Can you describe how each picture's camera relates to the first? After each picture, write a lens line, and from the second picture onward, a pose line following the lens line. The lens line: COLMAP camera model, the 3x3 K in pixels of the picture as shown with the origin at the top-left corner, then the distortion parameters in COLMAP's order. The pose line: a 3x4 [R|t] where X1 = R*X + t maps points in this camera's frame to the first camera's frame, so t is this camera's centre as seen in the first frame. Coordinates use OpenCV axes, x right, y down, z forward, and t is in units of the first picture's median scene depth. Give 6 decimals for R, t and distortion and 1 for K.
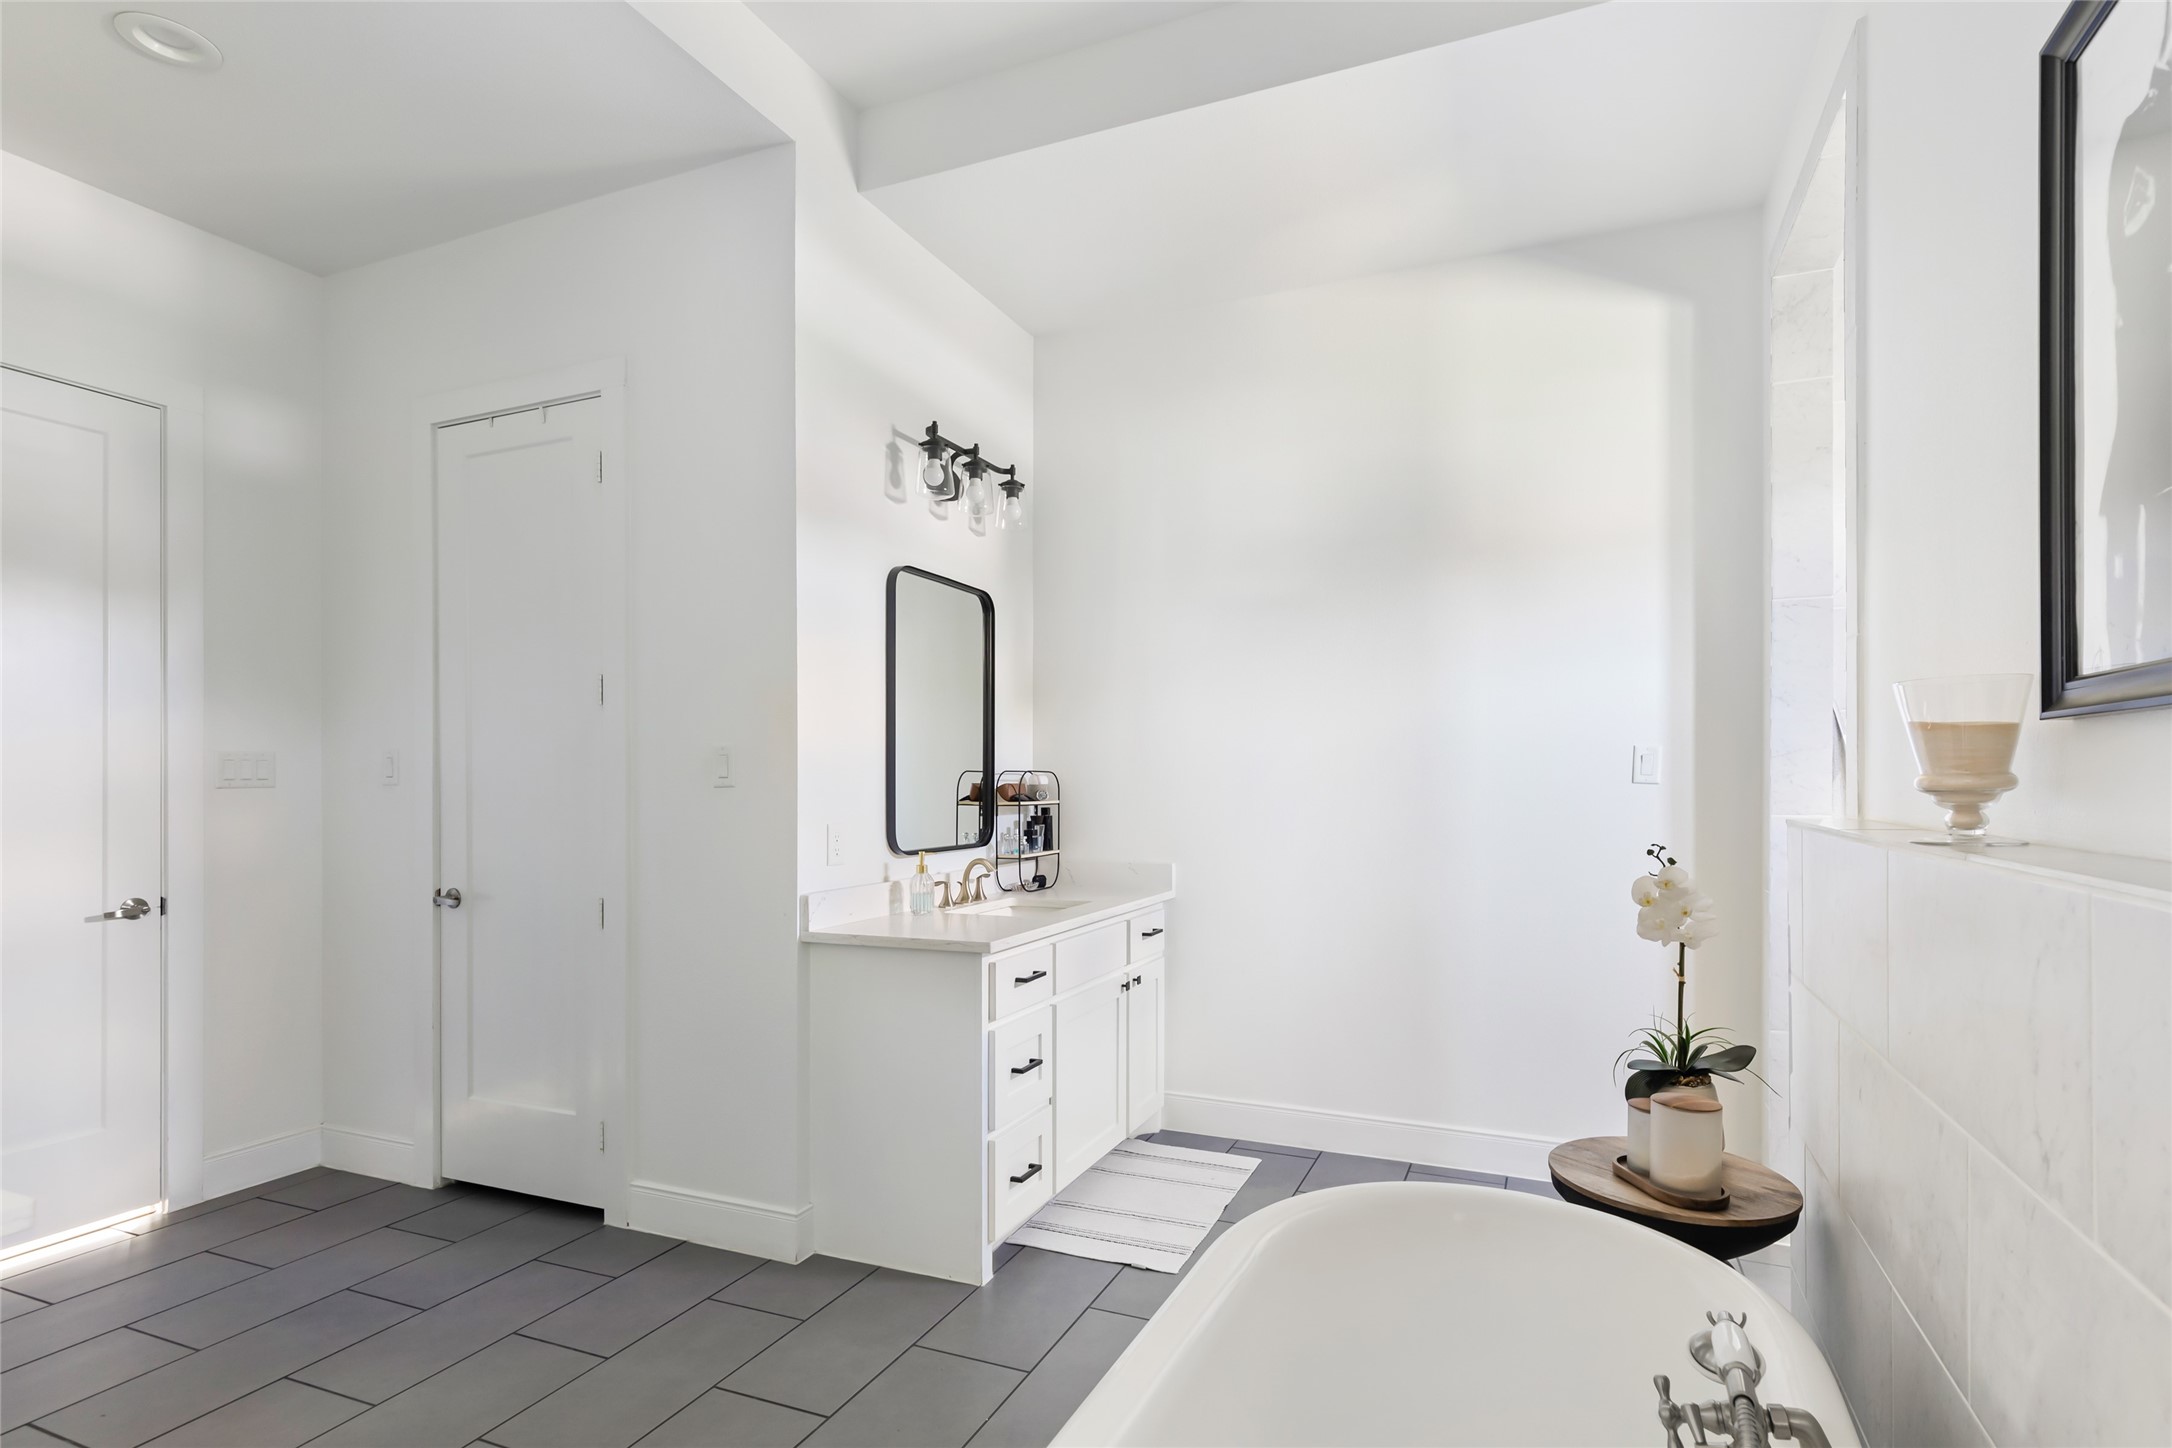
lens RADIAL K [[1018.4, 0, 1083.3], [0, 1018.4, 757.6], [0, 0, 1]] dist [0.003384, -0.000077]
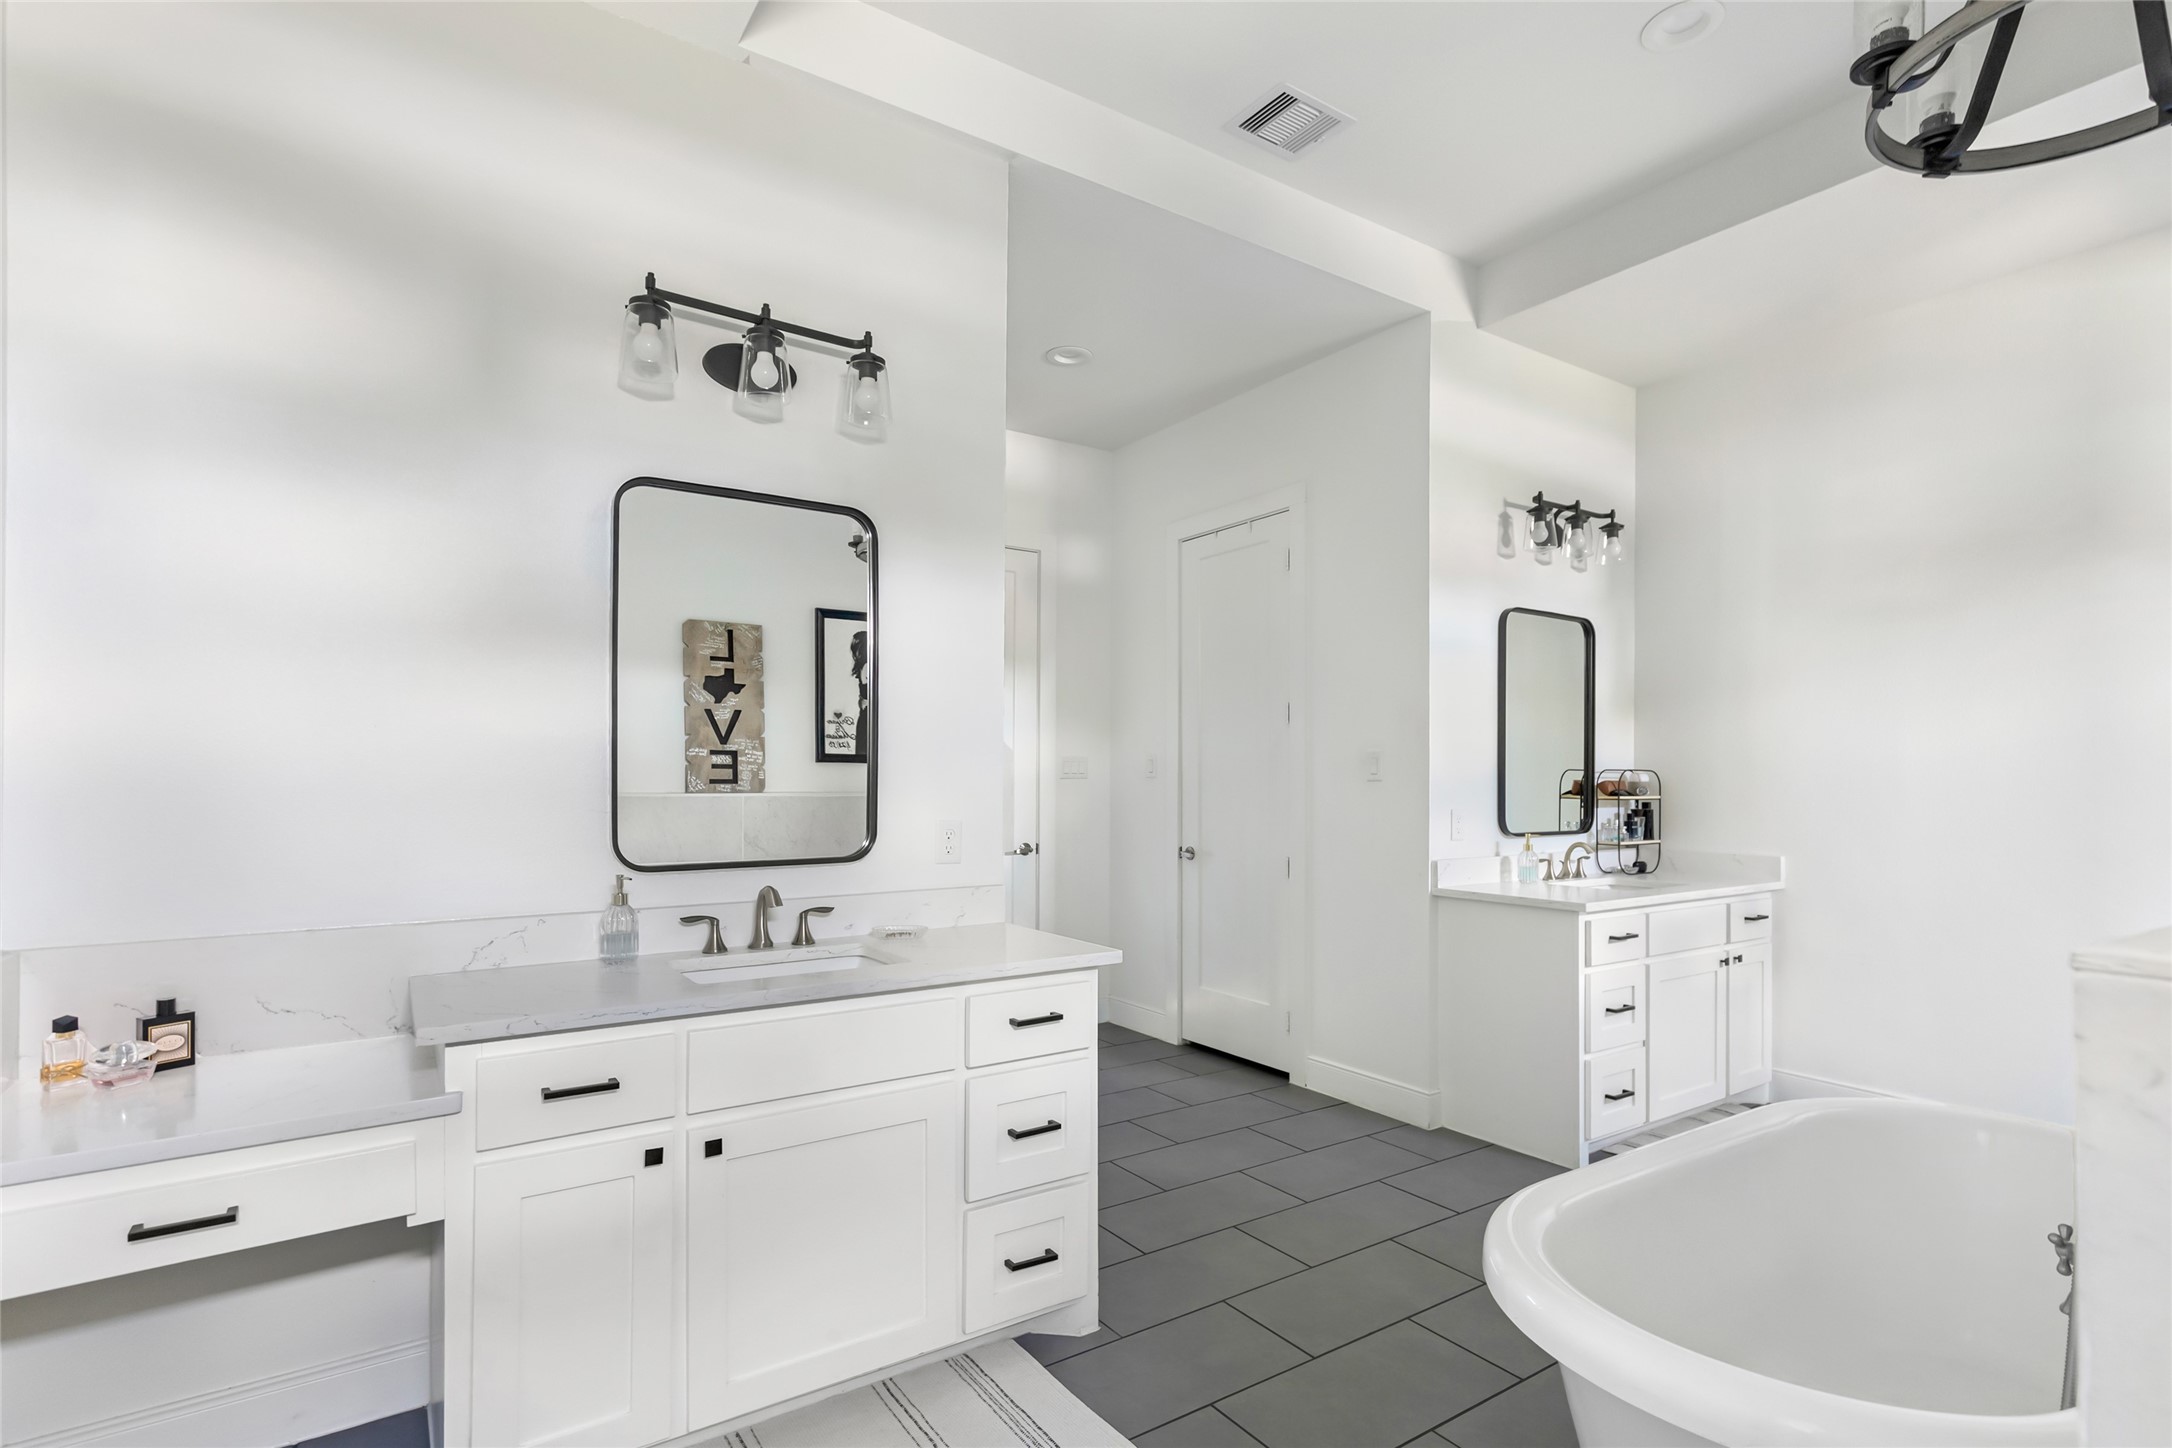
lens RADIAL K [[977.3, 0, 1092.9], [0, 977.3, 772.7], [0, 0, 1]] dist [0.008735, -0.000030]
pose [[0.839617, 0.005128, -0.543154, 0.044495], [0.004874, 0.999844, 0.016975, -0.005931], [0.543157, -0.016900, 0.839461, -0.291318]]
